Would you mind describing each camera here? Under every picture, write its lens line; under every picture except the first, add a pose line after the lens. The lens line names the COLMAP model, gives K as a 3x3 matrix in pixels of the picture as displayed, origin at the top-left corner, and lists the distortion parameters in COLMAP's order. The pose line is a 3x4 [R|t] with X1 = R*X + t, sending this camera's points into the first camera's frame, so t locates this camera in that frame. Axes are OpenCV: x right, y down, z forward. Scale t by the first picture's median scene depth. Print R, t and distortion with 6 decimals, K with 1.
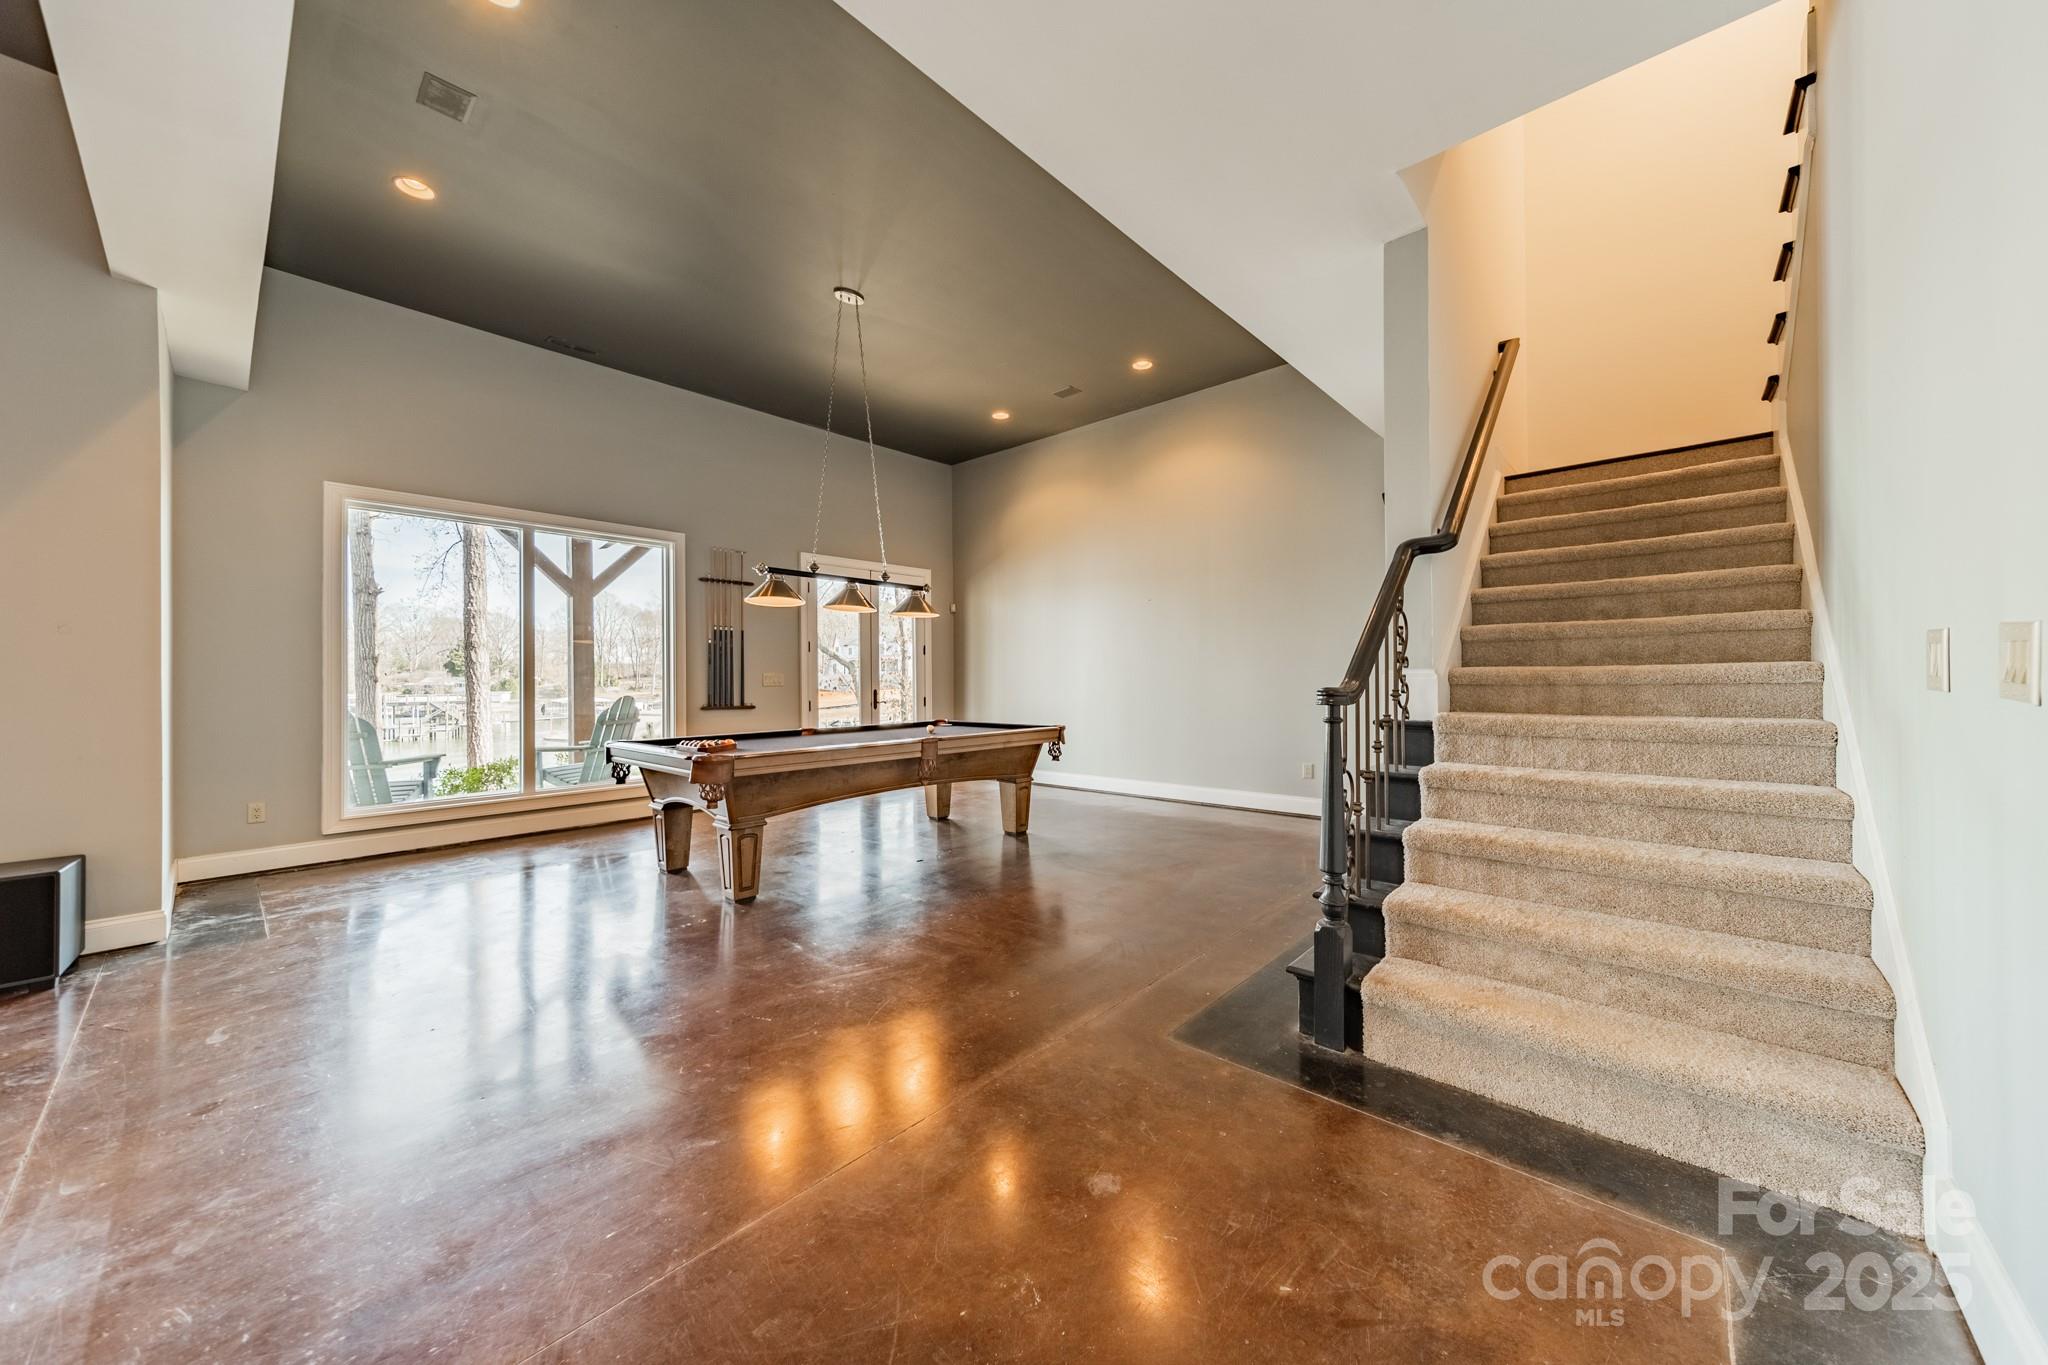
lens RADIAL K [[723.4, 0, 1027.4], [0, 723.4, 679.7], [0, 0, 1]] dist [0.010595, 0.000058]
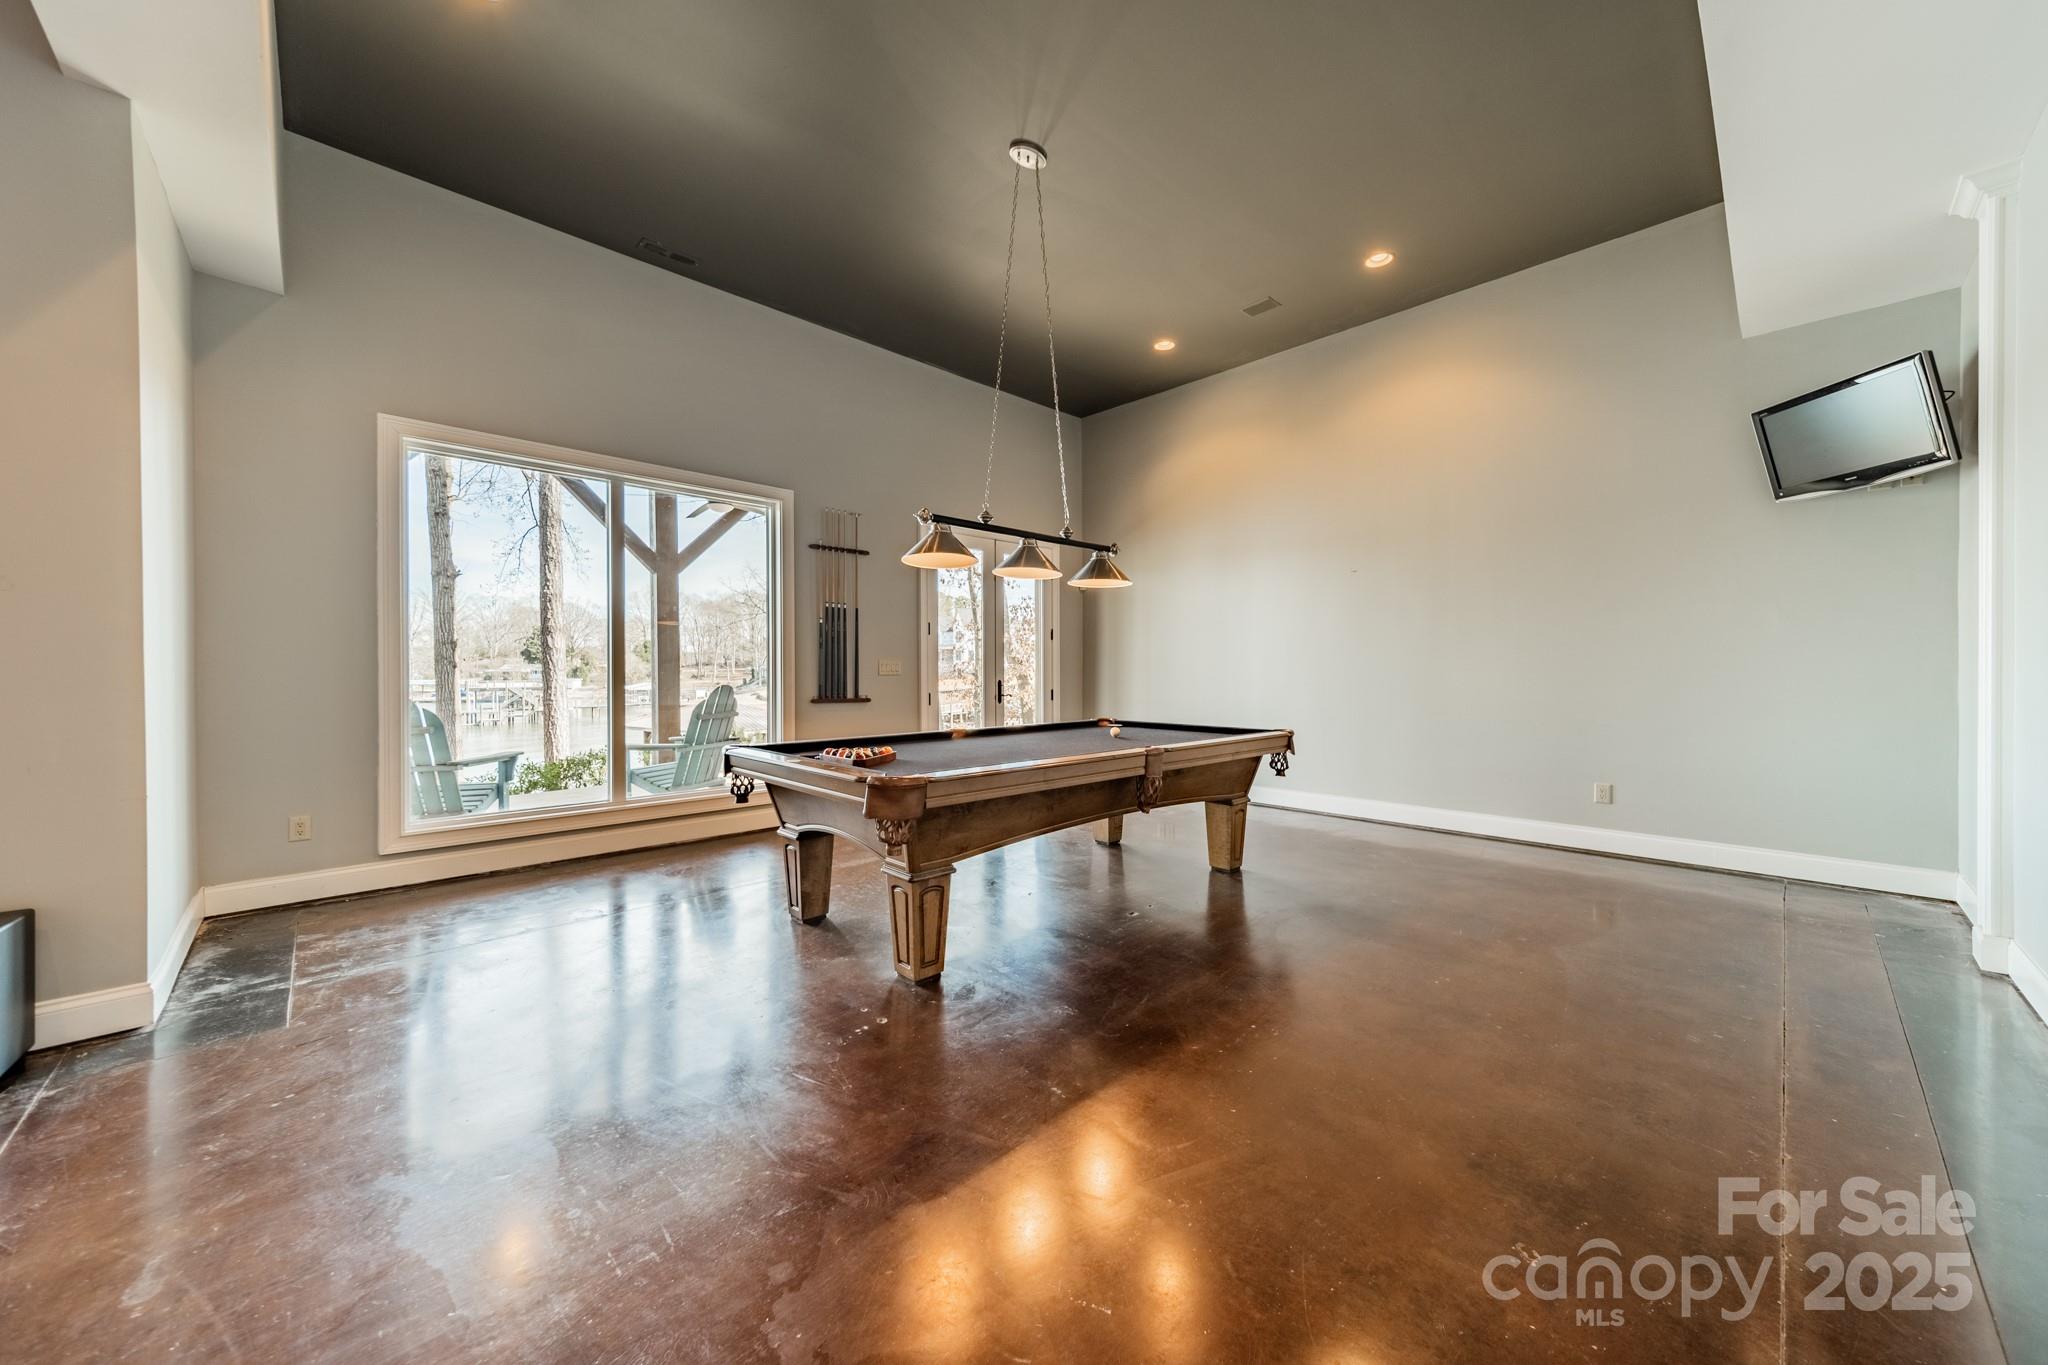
lens RADIAL K [[723.4, 0, 1019.9], [0, 723.4, 682.8], [0, 0, 1]] dist [0.010595, 0.000058]
pose [[0.997220, 0.008743, -0.074005, -0.178493], [-0.007528, 0.999832, 0.016688, 0.003340], [0.074139, -0.016084, 0.997118, 0.223319]]
